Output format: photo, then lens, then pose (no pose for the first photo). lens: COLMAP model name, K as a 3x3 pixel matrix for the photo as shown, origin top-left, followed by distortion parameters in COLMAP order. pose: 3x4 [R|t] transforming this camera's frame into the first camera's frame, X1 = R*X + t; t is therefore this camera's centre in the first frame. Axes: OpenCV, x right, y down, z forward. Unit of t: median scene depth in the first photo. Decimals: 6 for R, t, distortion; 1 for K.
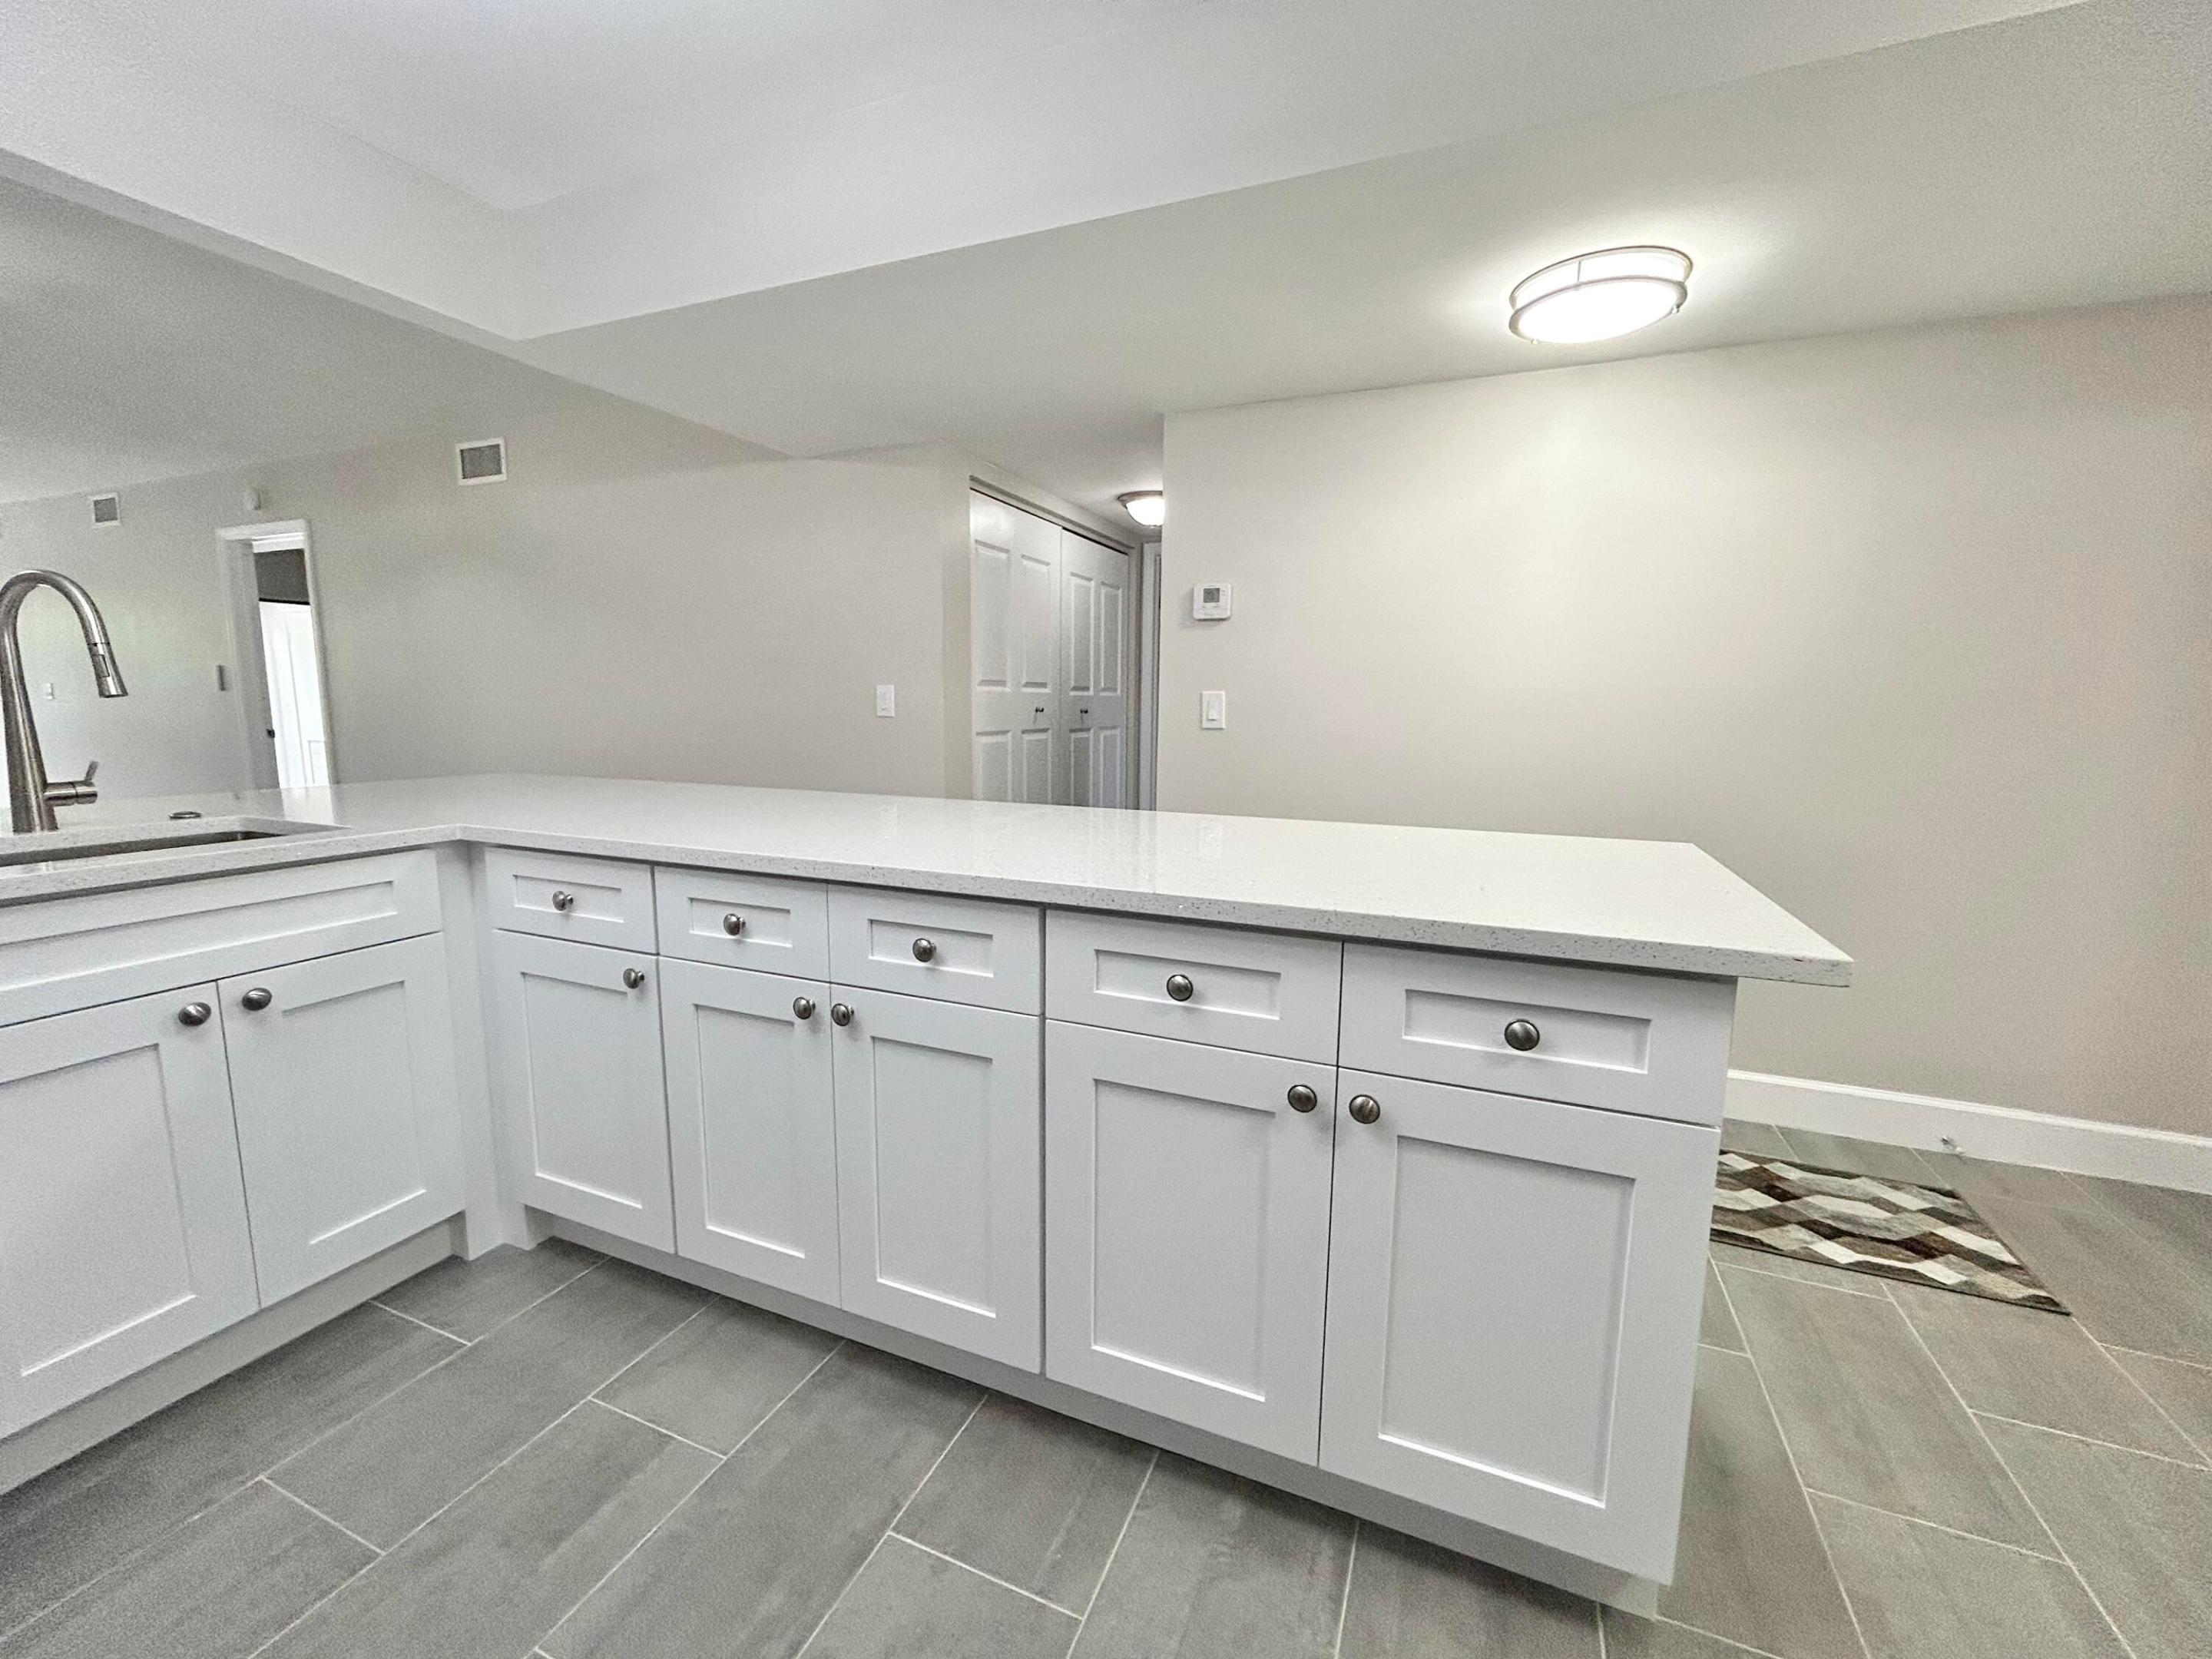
lens RADIAL K [[903.4, 0, 1107.5], [0, 903.4, 825.7], [0, 0, 1]] dist [-0.002800, 0.002472]
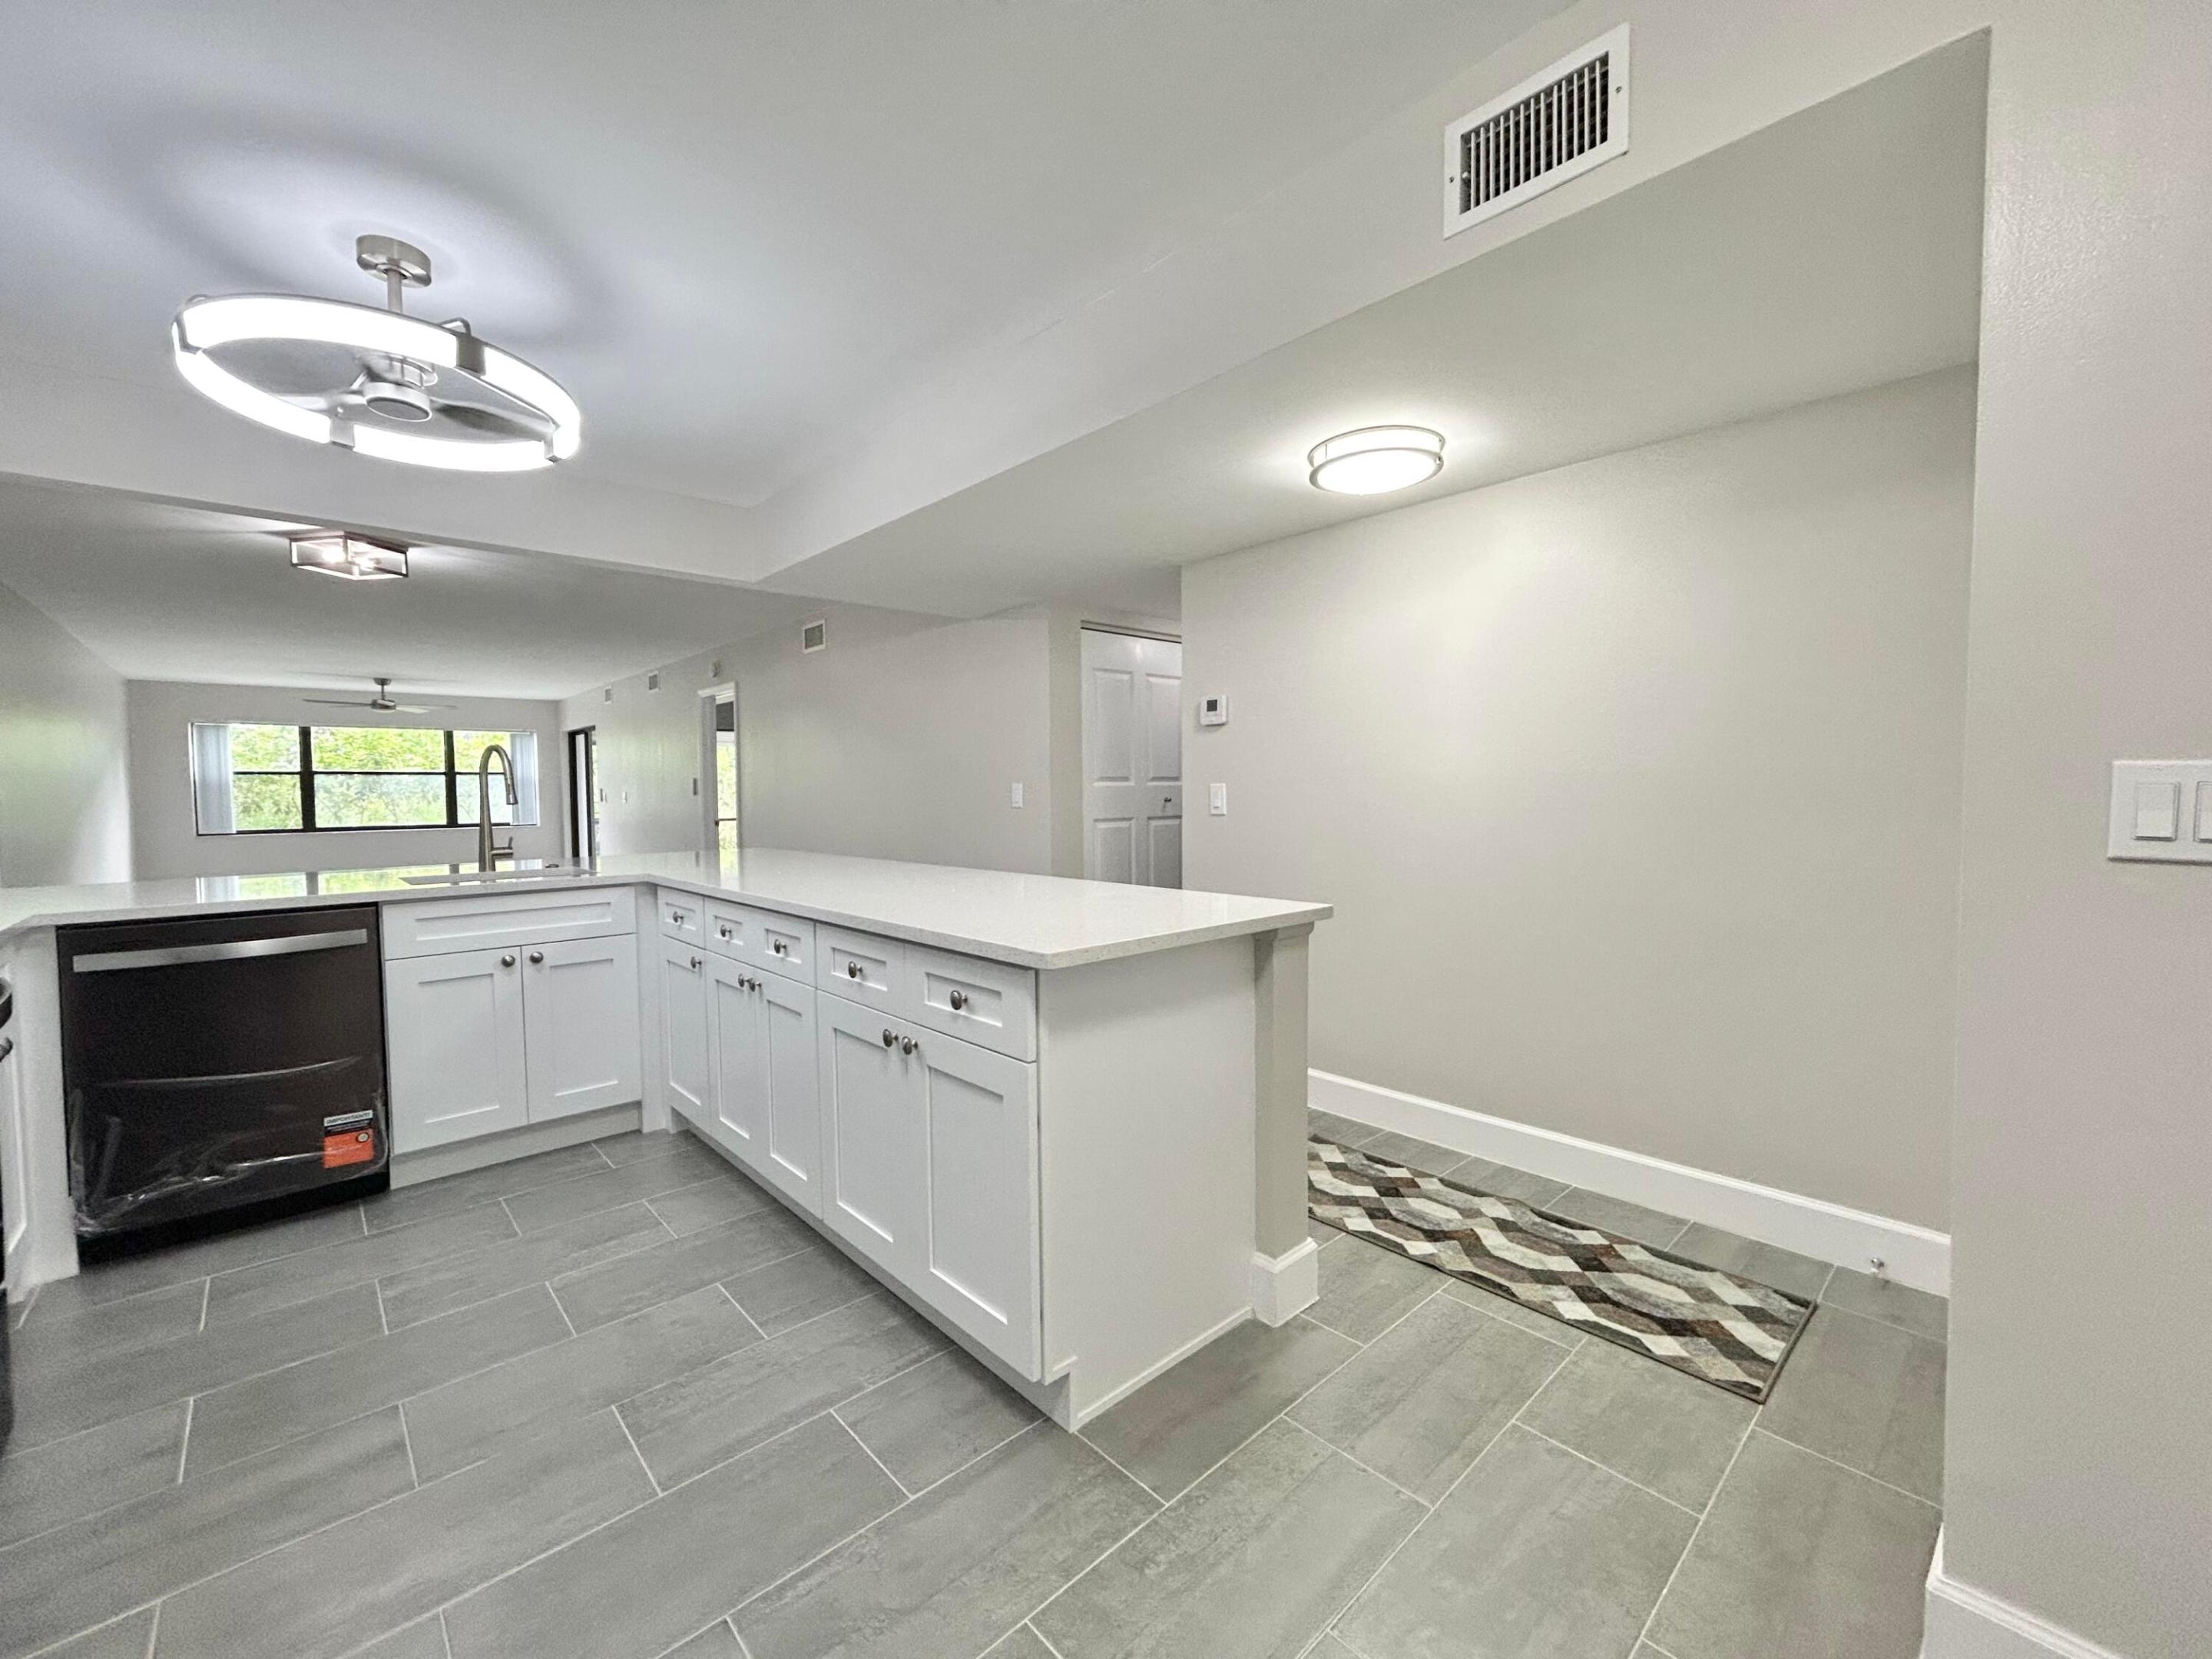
lens RADIAL K [[903.4, 0, 1108.8], [0, 903.4, 829.4], [0, 0, 1]] dist [-0.002800, 0.002472]
pose [[0.911513, -0.001335, -0.411269, 0.762792], [-0.037039, 0.995665, -0.085323, 0.029355], [0.409600, 0.093006, 0.907512, -0.220901]]
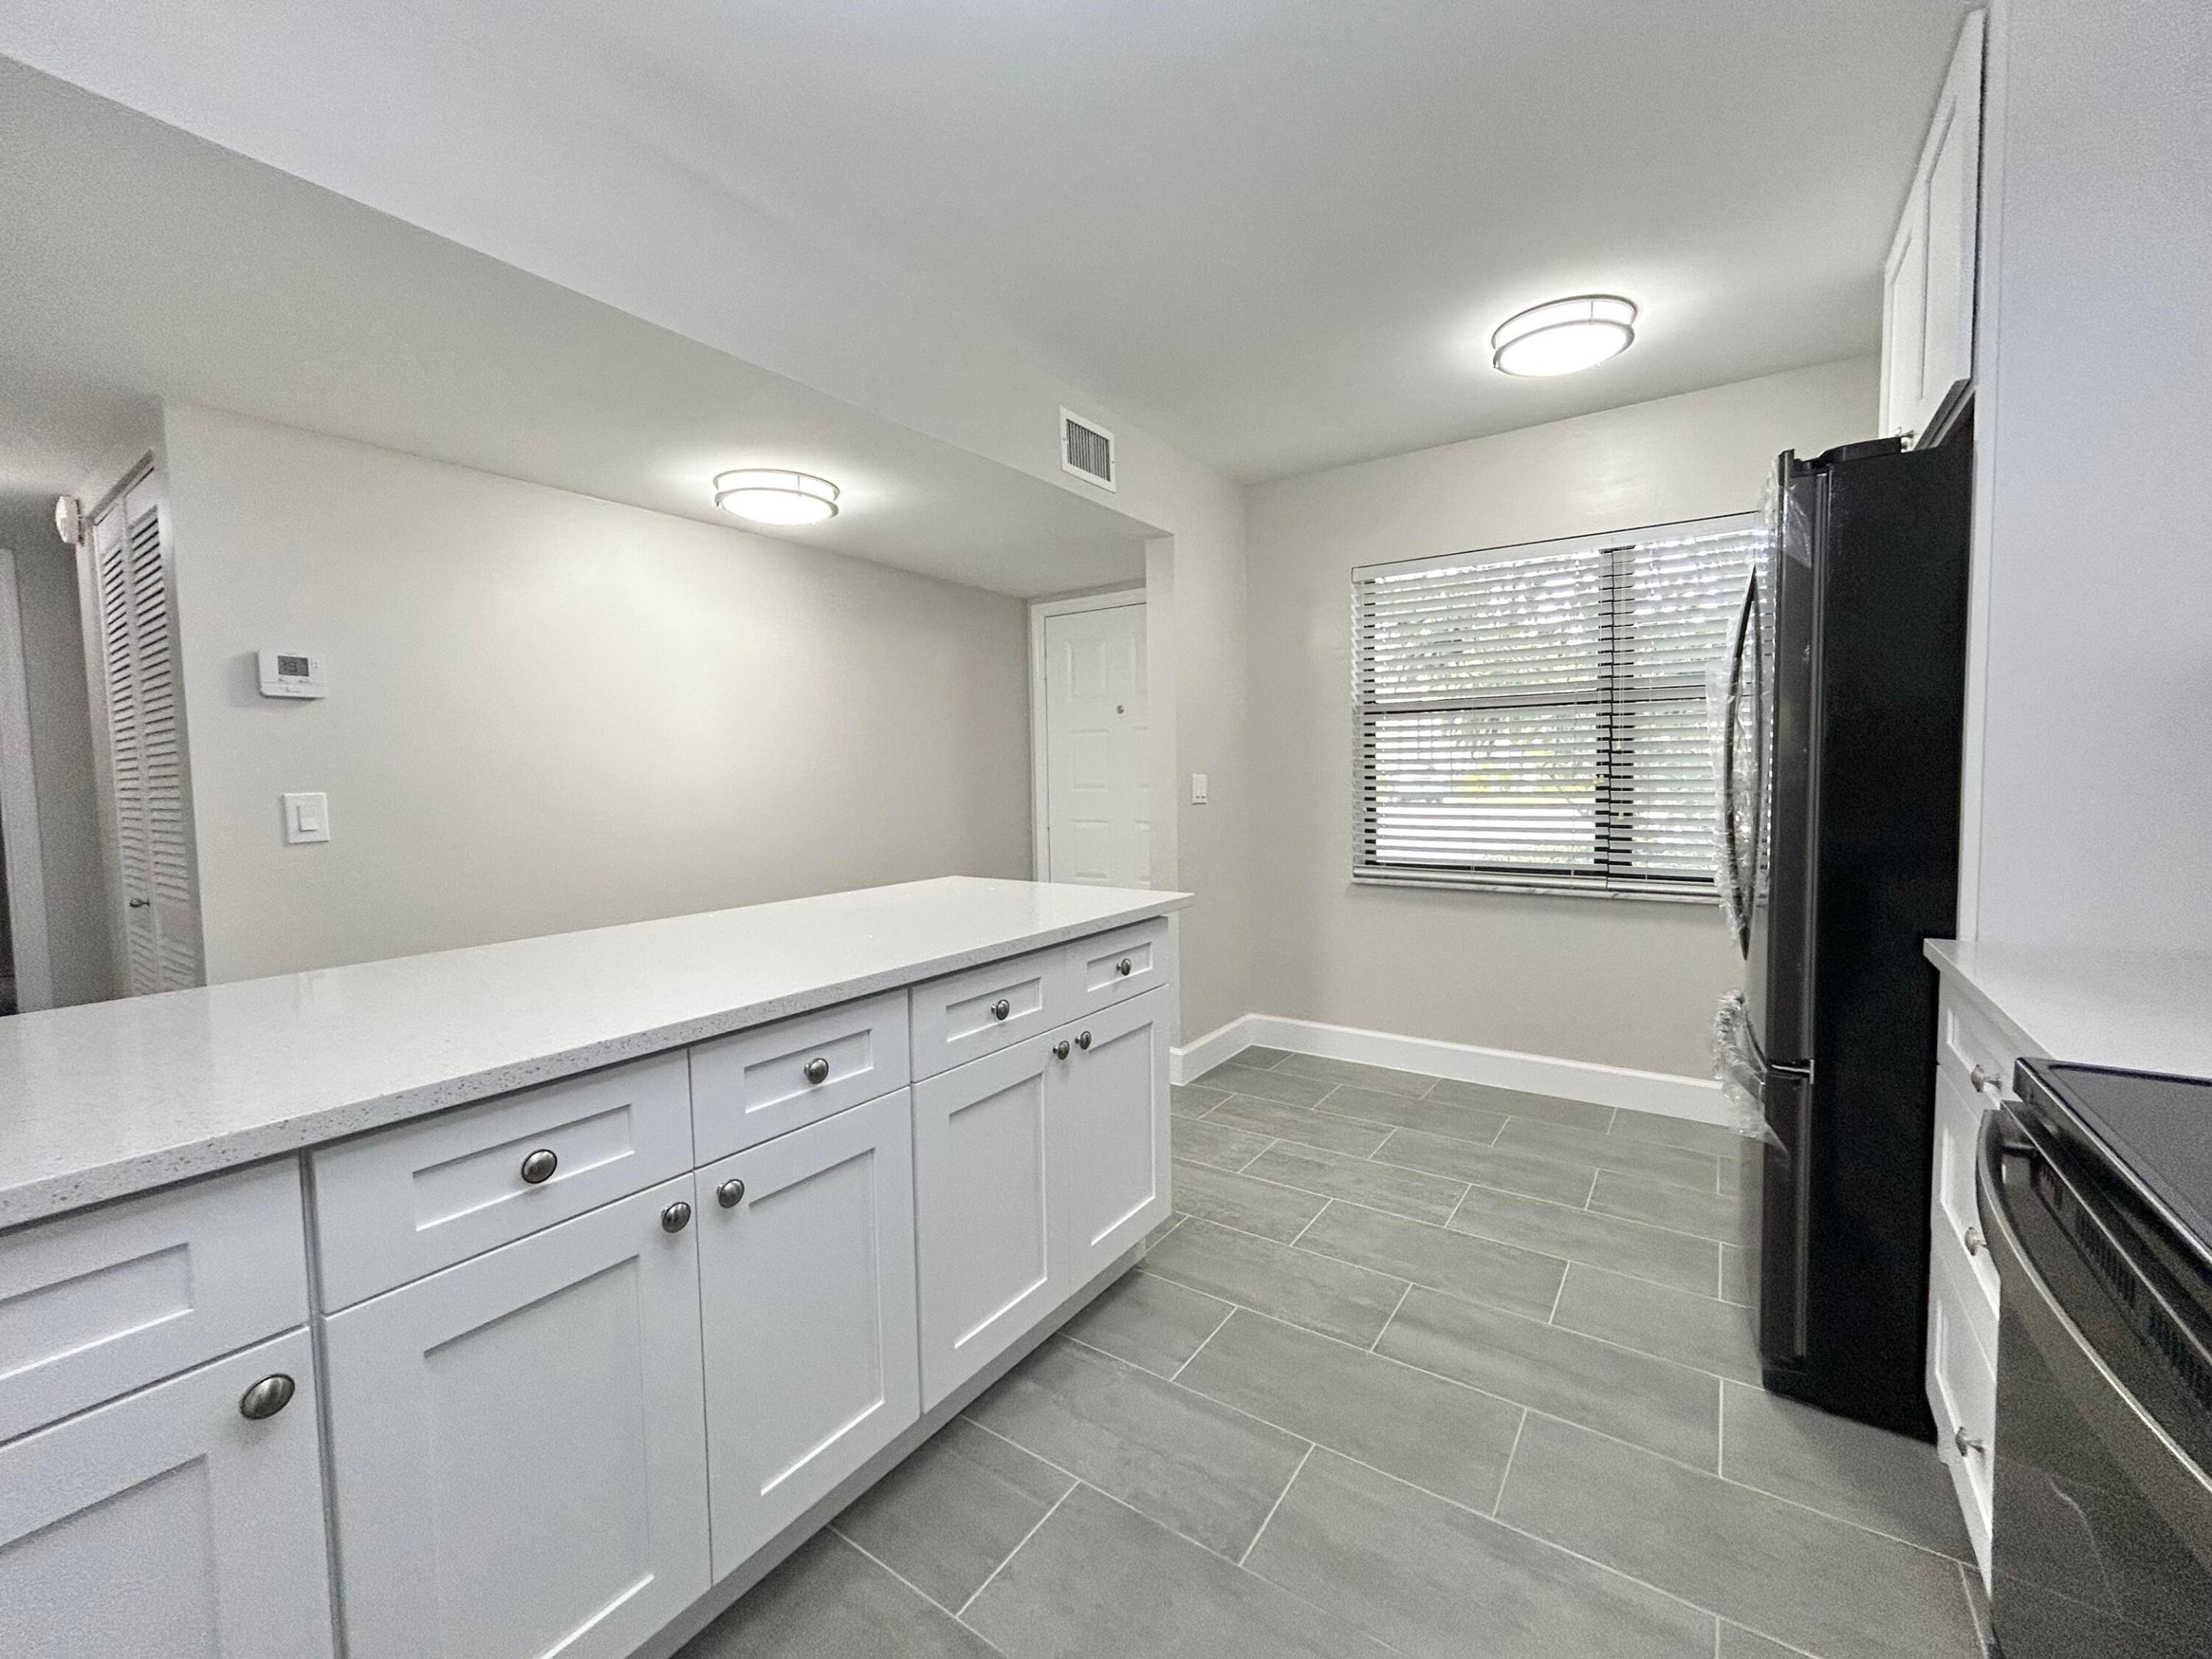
lens RADIAL K [[903.4, 0, 1109.1], [0, 903.4, 820.9], [0, 0, 1]] dist [-0.002800, 0.002472]
pose [[0.198794, -0.069506, 0.977574, -0.768581], [0.153036, 0.987447, 0.039088, -0.084524], [-0.968019, 0.141834, 0.206935, 0.327199]]
